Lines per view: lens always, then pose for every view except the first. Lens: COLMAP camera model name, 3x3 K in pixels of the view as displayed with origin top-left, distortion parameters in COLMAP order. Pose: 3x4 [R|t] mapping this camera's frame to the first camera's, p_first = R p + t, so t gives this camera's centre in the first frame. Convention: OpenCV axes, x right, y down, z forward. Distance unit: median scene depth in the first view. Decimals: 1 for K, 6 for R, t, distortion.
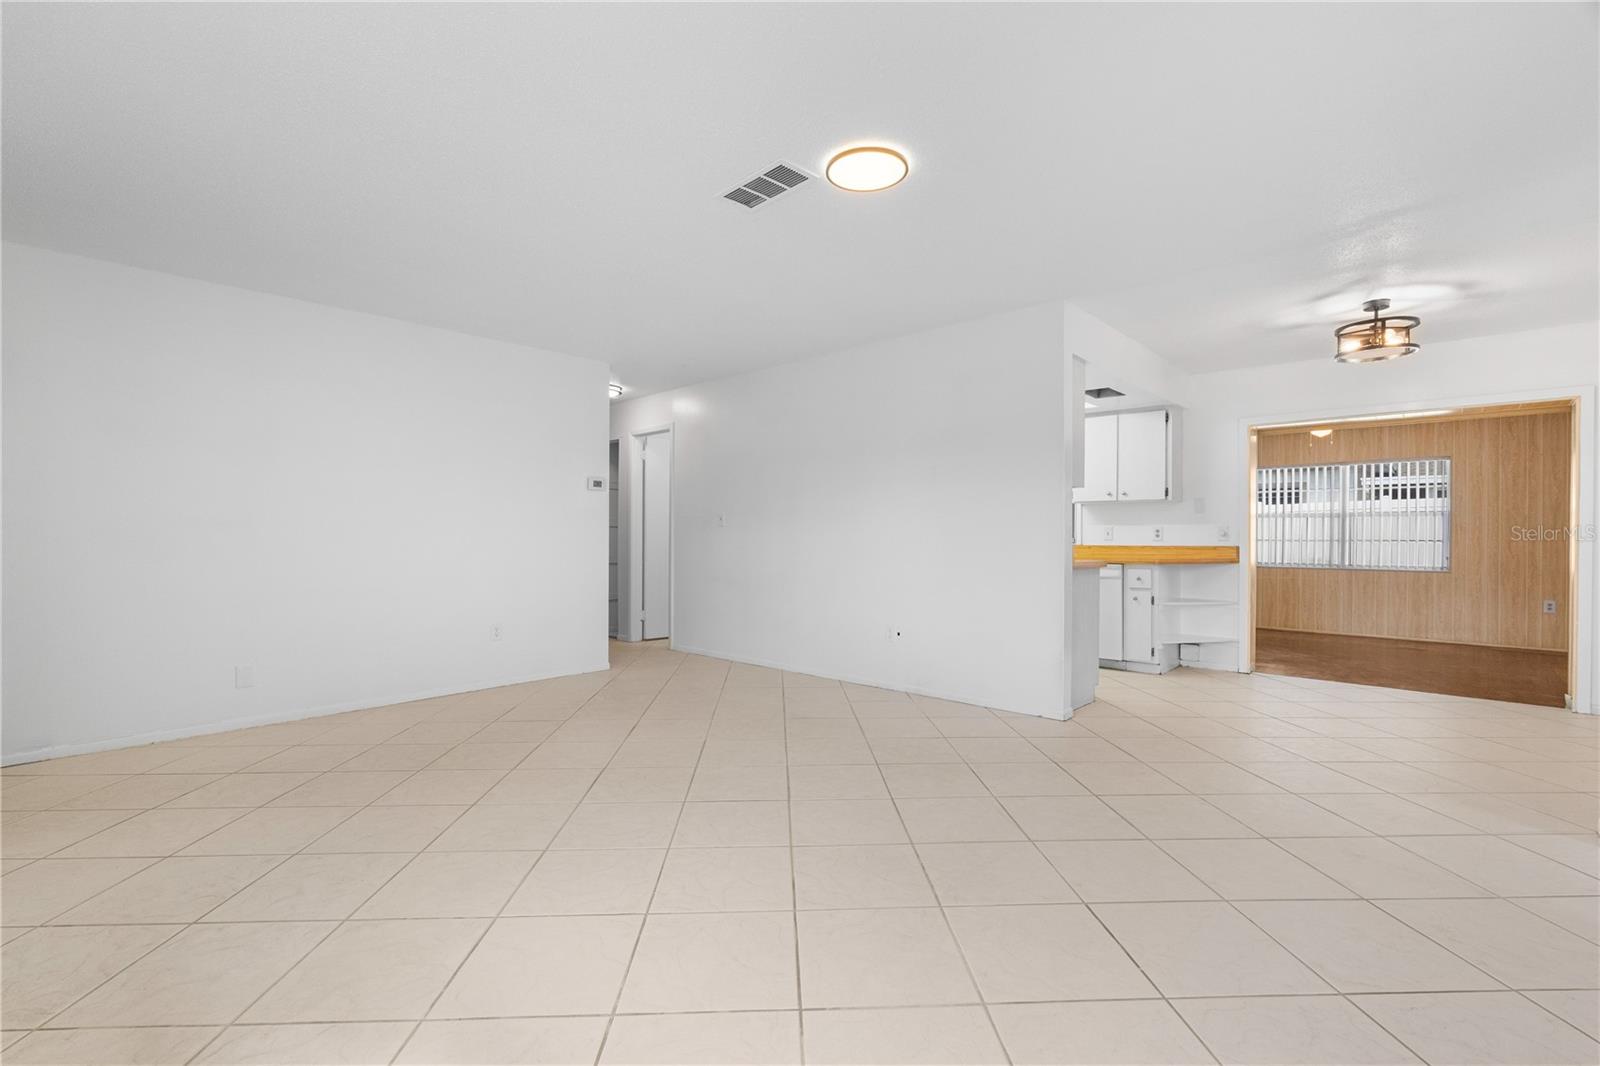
lens RADIAL K [[714.1, 0, 797.0], [0, 714.1, 538.5], [0, 0, 1]] dist [-0.001473, -0.000636]
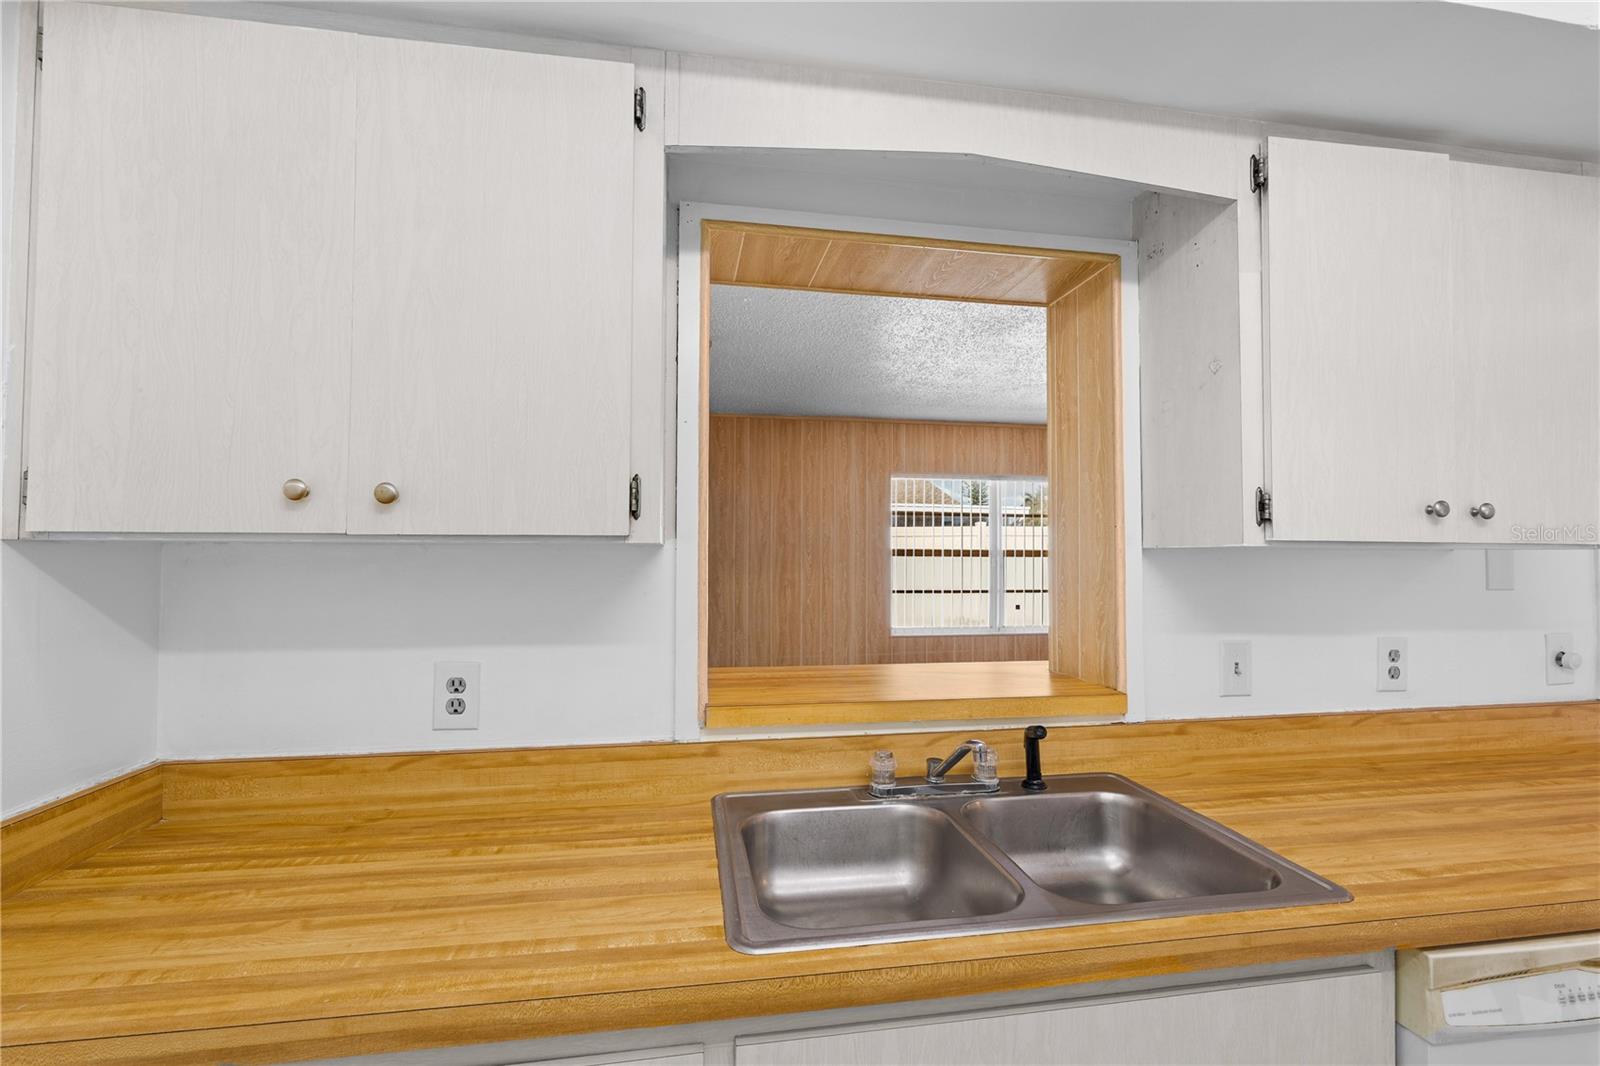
lens RADIAL K [[714.1, 0, 774.9], [0, 714.1, 534.4], [0, 0, 1]] dist [-0.001473, -0.000636]
pose [[0.649808, 0.018267, 0.759878, 0.145175], [-0.001105, 0.999733, -0.023088, -0.047713], [-0.760097, 0.014163, 0.649655, 0.972199]]
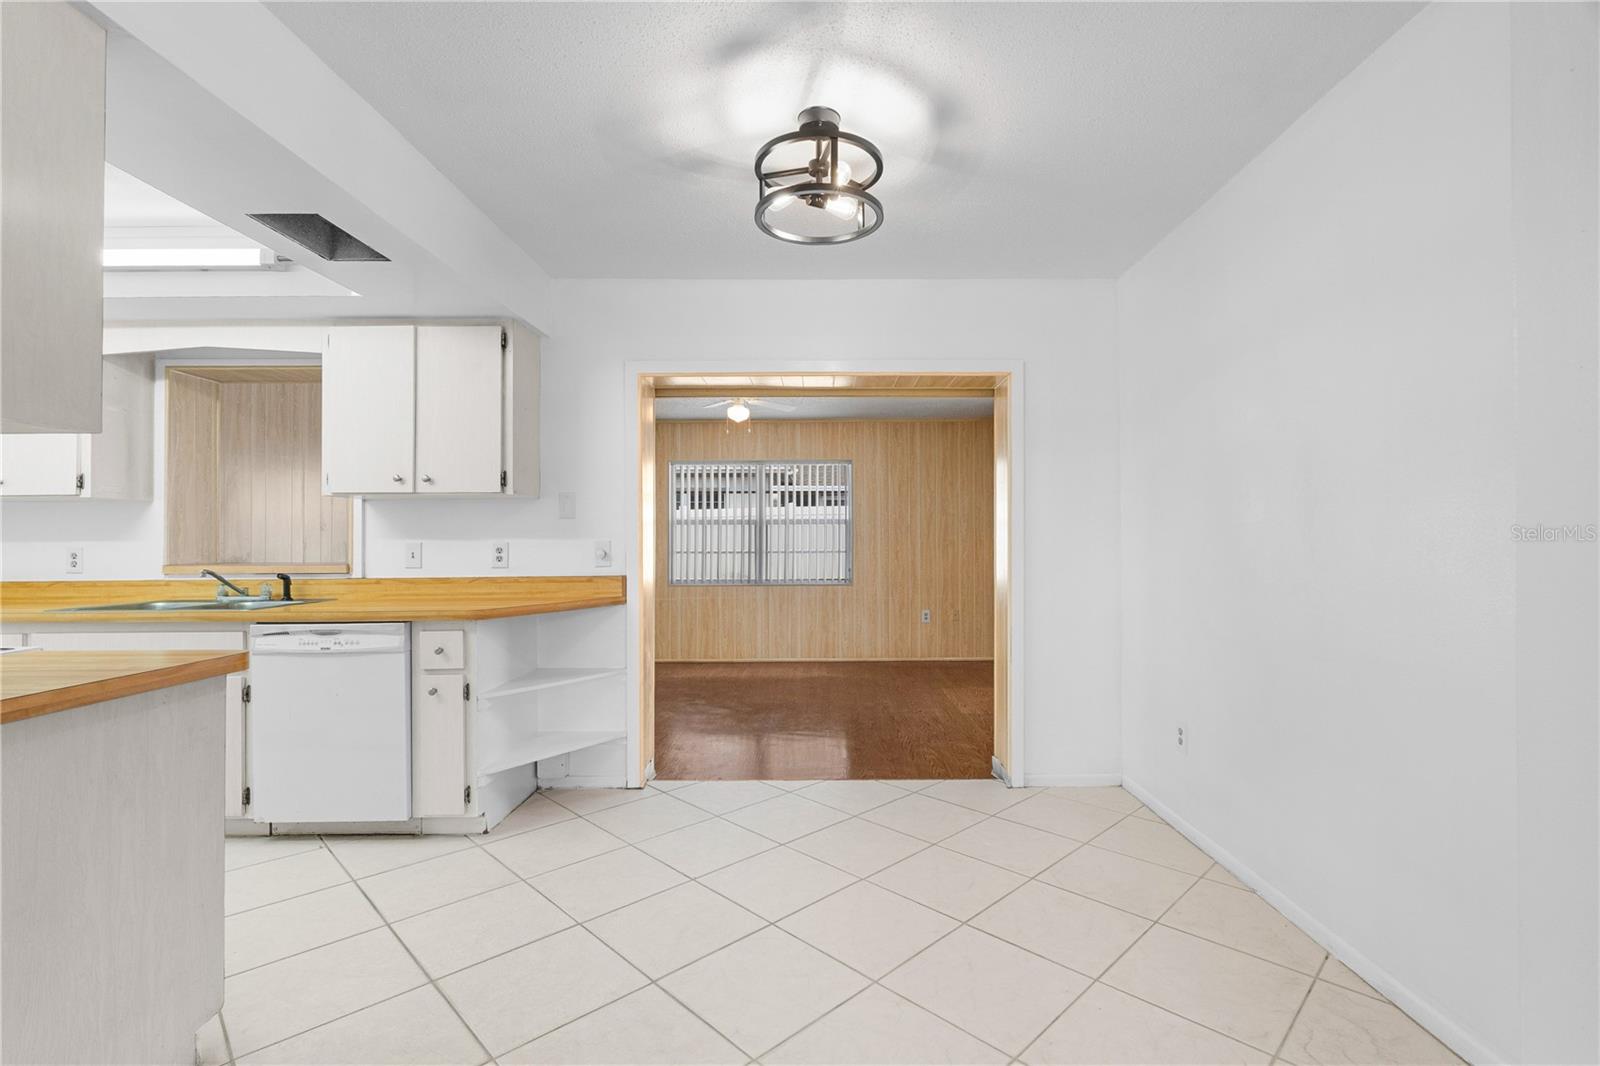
lens RADIAL K [[714.1, 0, 786.1], [0, 714.1, 534.5], [0, 0, 1]] dist [-0.001473, -0.000636]
pose [[0.767378, -0.002357, 0.641190, 0.312371], [0.007431, 0.999959, -0.005218, -0.017735], [-0.641152, 0.008769, 0.767364, 0.420331]]
